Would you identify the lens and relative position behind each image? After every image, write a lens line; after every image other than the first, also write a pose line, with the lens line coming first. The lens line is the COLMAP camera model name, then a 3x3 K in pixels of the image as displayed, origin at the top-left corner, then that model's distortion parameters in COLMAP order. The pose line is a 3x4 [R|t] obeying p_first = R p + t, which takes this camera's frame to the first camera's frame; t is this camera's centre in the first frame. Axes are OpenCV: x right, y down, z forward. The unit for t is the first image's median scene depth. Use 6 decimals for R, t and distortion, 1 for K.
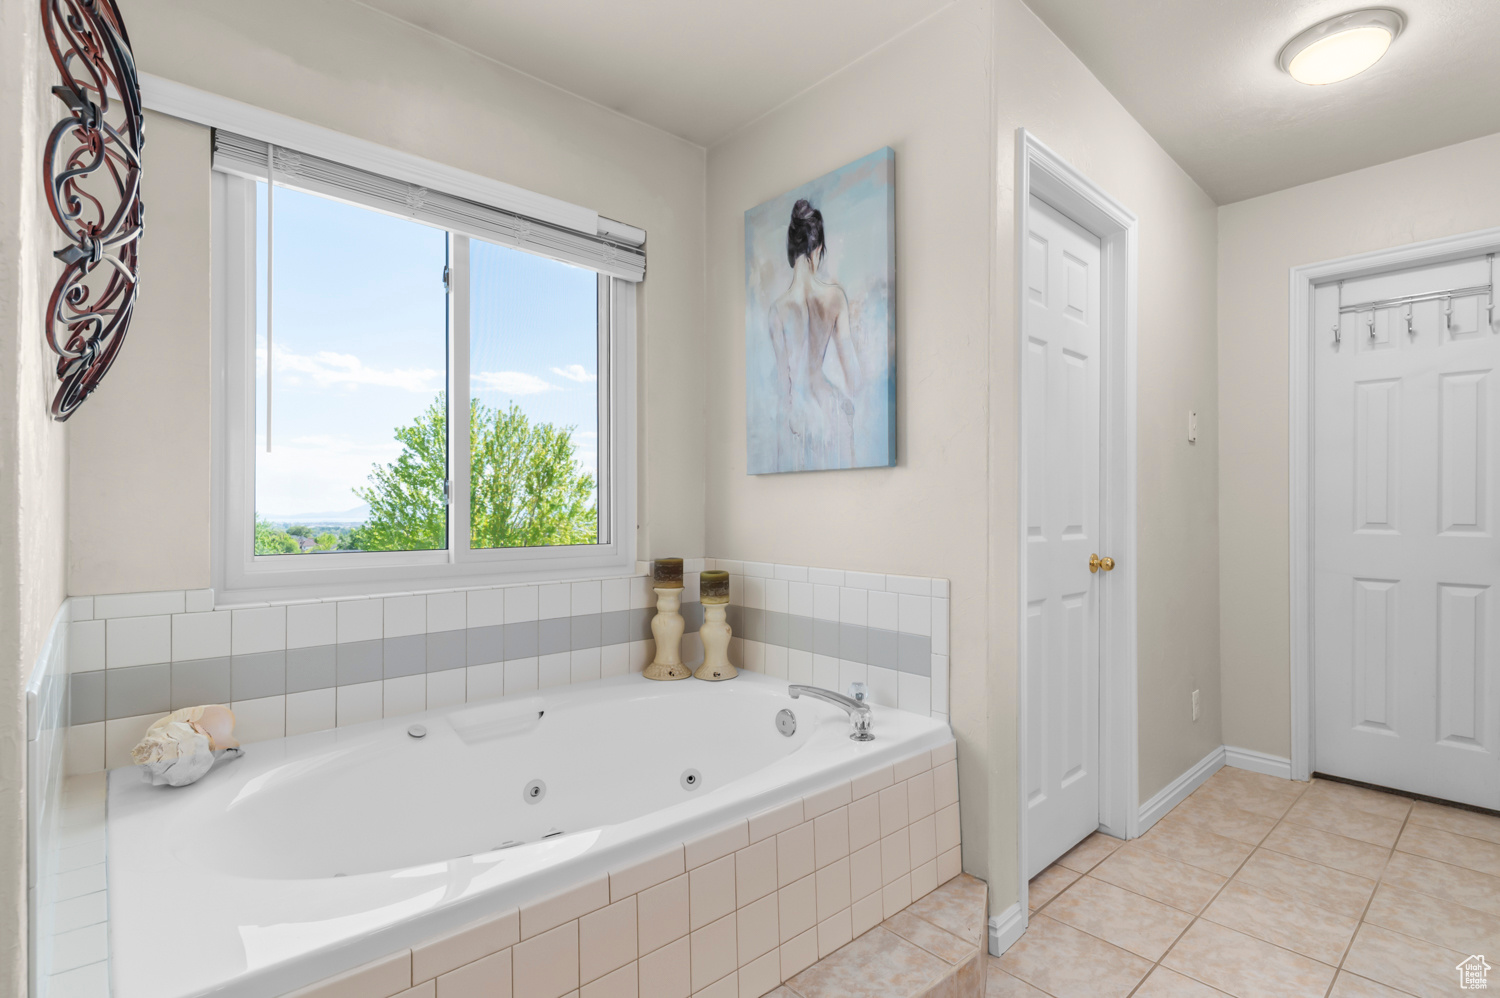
lens RADIAL K [[724.5, 0, 750.0], [0, 724.5, 499.0], [0, 0, 1]] dist [0.000179, -0.001035]
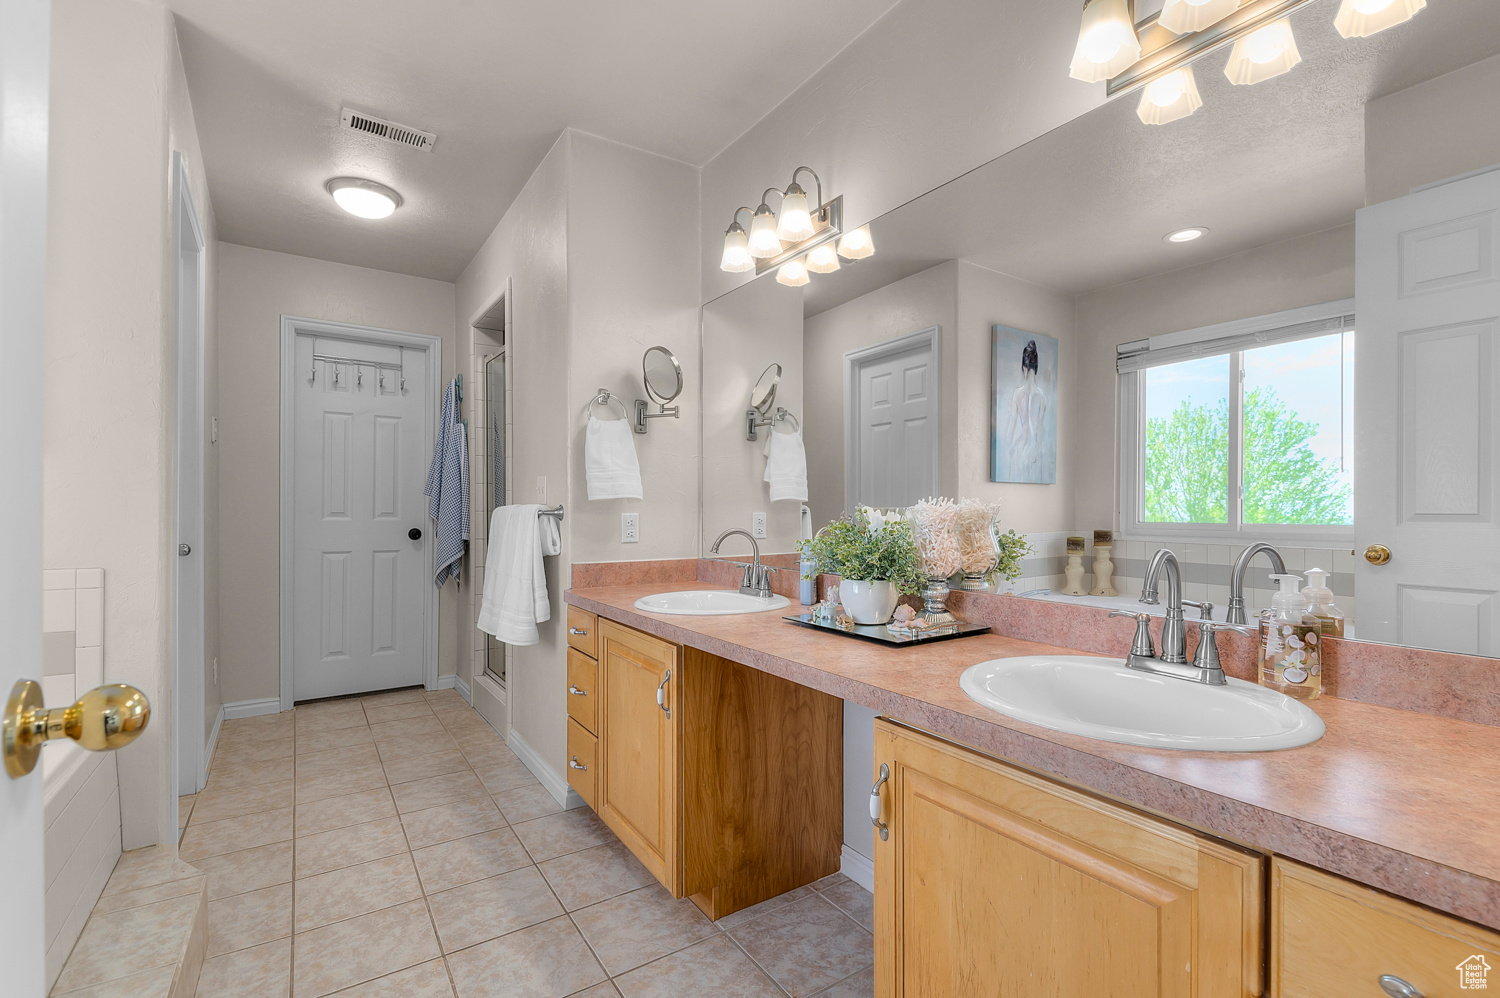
lens RADIAL K [[677.0, 0, 750.0], [0, 677.0, 499.0], [0, 0, 1]] dist [0.001195, 0.000068]
pose [[0.159576, 0.010103, 0.987134, -0.377013], [-0.011105, 0.999903, -0.008438, 0.009523], [-0.987123, -0.009616, 0.159673, -0.019324]]
